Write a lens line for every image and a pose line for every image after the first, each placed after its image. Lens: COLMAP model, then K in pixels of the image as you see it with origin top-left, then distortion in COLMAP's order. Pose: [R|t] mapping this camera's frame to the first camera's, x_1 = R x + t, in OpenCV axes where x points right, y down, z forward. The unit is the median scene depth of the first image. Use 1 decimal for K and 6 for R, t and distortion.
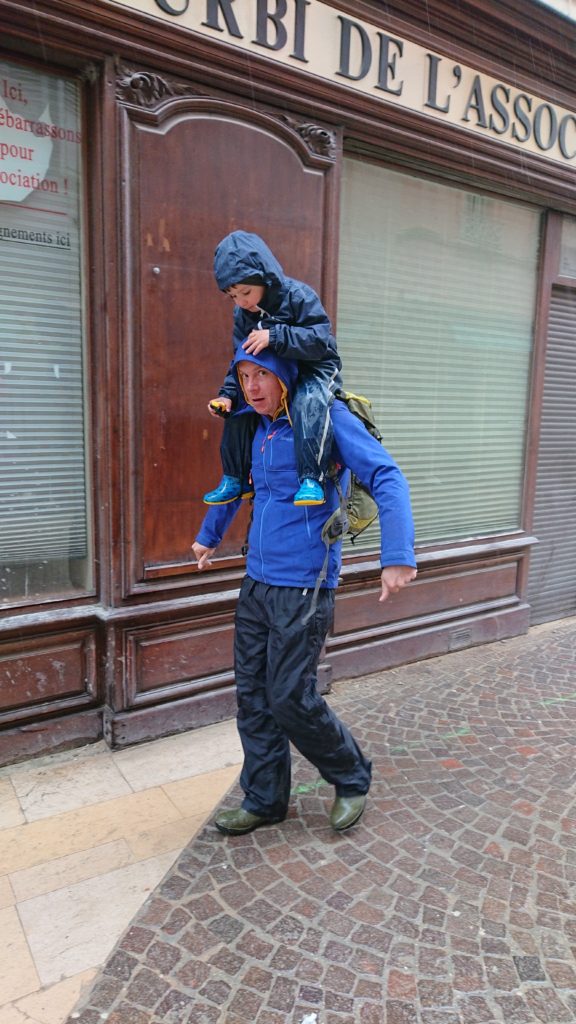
lens RADIAL K [[702.4, 0, 288.0], [0, 702.4, 512.0], [0, 0, 1]] dist [-0.002714, 0.000861]
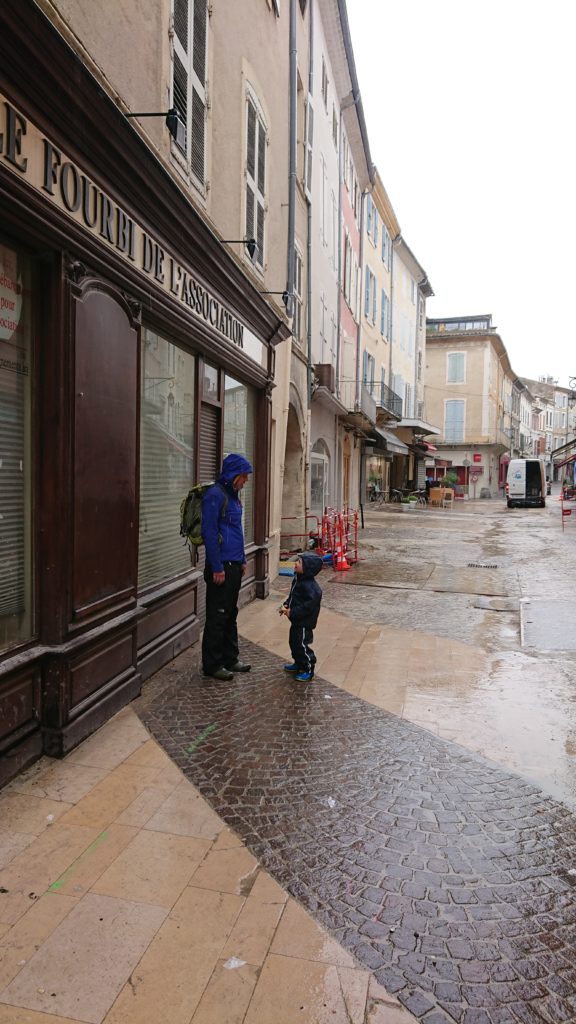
lens RADIAL K [[702.4, 0, 288.0], [0, 702.4, 512.0], [0, 0, 1]] dist [-0.002714, 0.000861]
pose [[0.697774, -0.045391, 0.714878, -0.858720], [0.108567, 0.993163, -0.042908, -0.005293], [-0.708043, 0.107552, 0.697931, -0.231686]]
